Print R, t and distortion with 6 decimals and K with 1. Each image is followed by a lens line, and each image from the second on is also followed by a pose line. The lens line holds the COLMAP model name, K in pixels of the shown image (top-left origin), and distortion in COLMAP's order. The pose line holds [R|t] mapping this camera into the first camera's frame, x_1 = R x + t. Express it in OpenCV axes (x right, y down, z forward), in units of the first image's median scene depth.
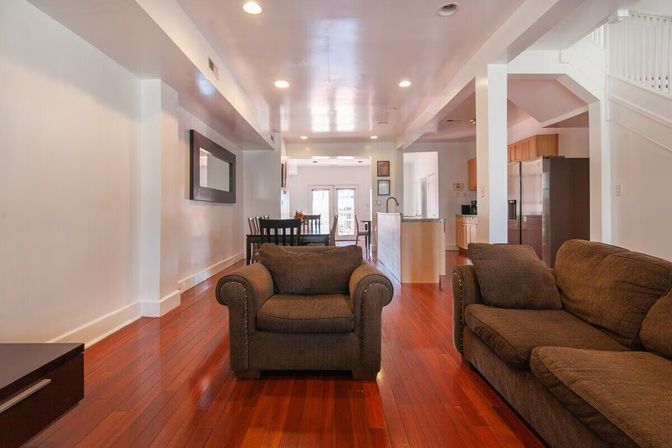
lens RADIAL K [[316.8, 0, 332.4], [0, 316.8, 210.4], [0, 0, 1]] dist [0.004282, 0.000384]
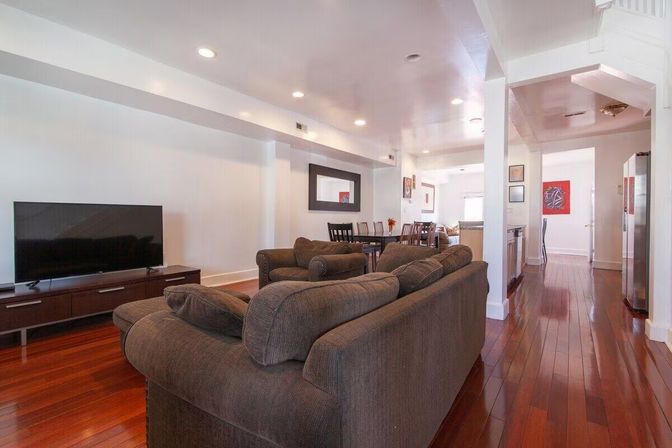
lens RADIAL K [[316.8, 0, 335.0], [0, 316.8, 222.1], [0, 0, 1]] dist [0.004282, 0.000384]
pose [[0.788863, 0.017130, -0.614330, 0.405192], [-0.007572, 0.999806, 0.018156, -0.003188], [0.614522, -0.009671, 0.788840, -0.080673]]
